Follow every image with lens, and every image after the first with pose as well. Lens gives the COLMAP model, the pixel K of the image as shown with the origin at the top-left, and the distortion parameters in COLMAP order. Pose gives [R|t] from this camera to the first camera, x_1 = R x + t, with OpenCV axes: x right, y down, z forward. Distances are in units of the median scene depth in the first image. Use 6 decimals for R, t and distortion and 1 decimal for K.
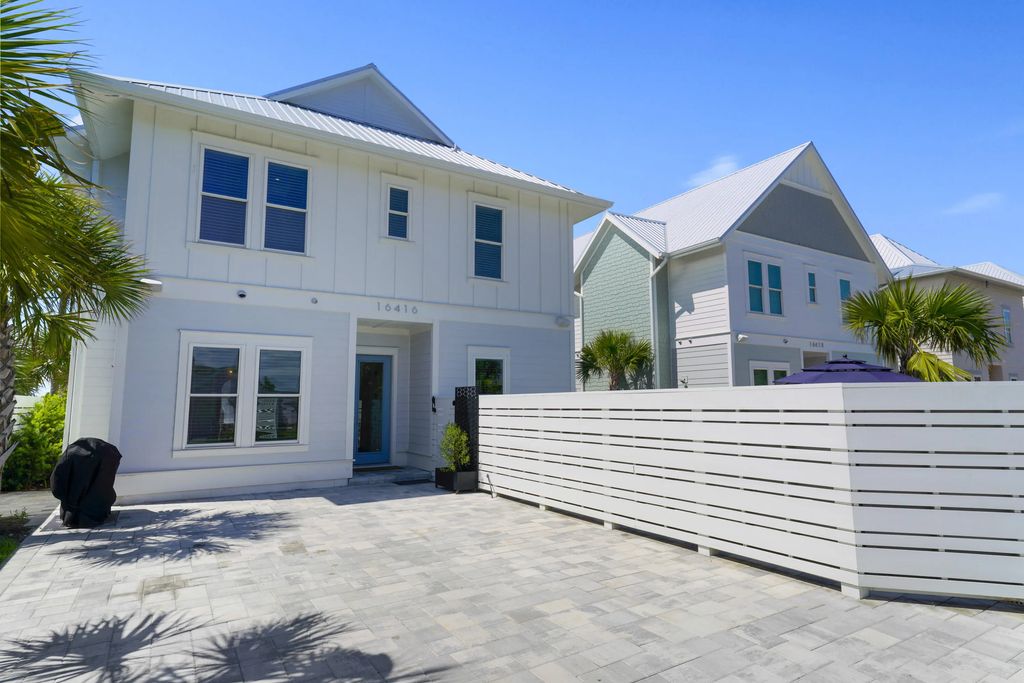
lens RADIAL K [[561.3, 0, 517.0], [0, 561.3, 338.5], [0, 0, 1]] dist [0.014927, 0.001482]
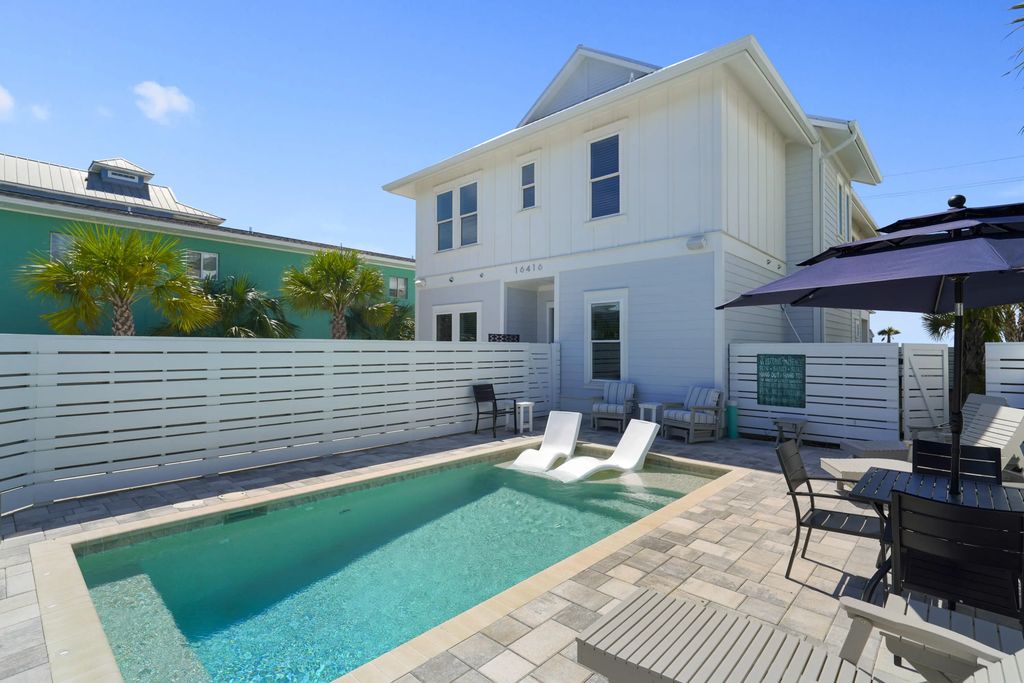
lens RADIAL K [[496.0, 0, 508.5], [0, 496.0, 344.0], [0, 0, 1]] dist [0.003268, 0.000444]
pose [[0.250119, -0.003497, -0.968209, 0.856702], [0.109828, 0.993642, 0.024784, 0.080111], [0.961966, -0.112536, 0.248913, 0.737115]]
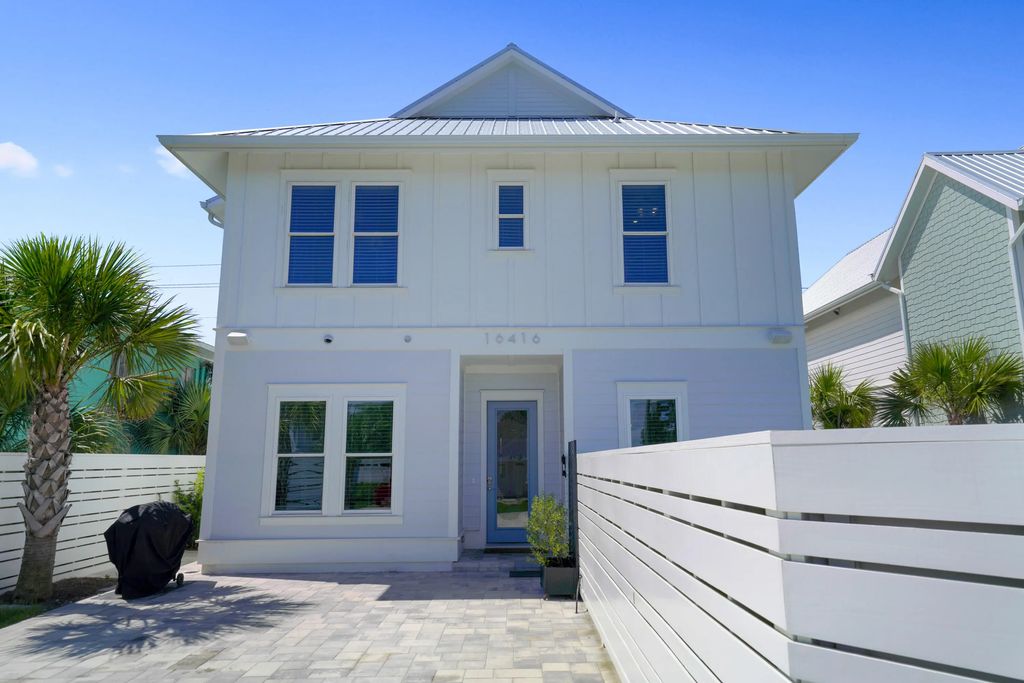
lens RADIAL K [[670.1, 0, 516.5], [0, 670.1, 341.5], [0, 0, 1]] dist [0.027981, 0.000290]
pose [[0.849345, -0.091052, -0.519926, 0.288048], [0.061491, 0.995371, -0.073864, 0.019522], [0.524244, 0.030765, 0.851012, 0.245940]]
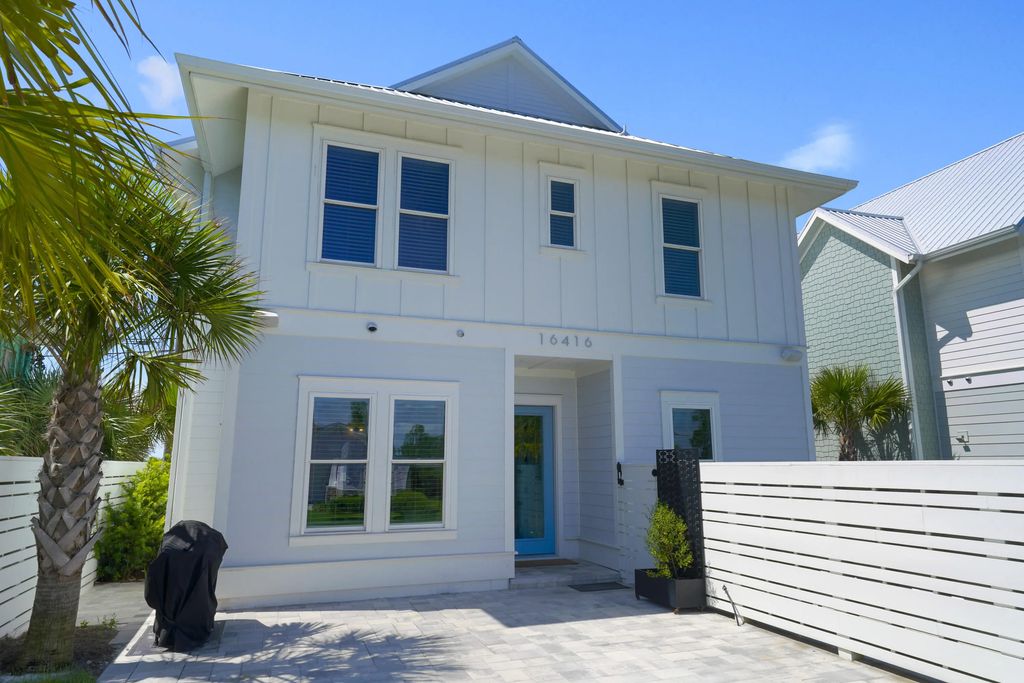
lens RADIAL K [[654.9, 0, 516.2], [0, 654.9, 341.0], [0, 0, 1]] dist [0.027209, -0.000994]
pose [[0.978205, -0.035648, -0.204559, -0.109631], [0.021043, 0.997100, -0.073132, 0.008476], [0.206573, 0.067233, 0.976119, 0.165190]]
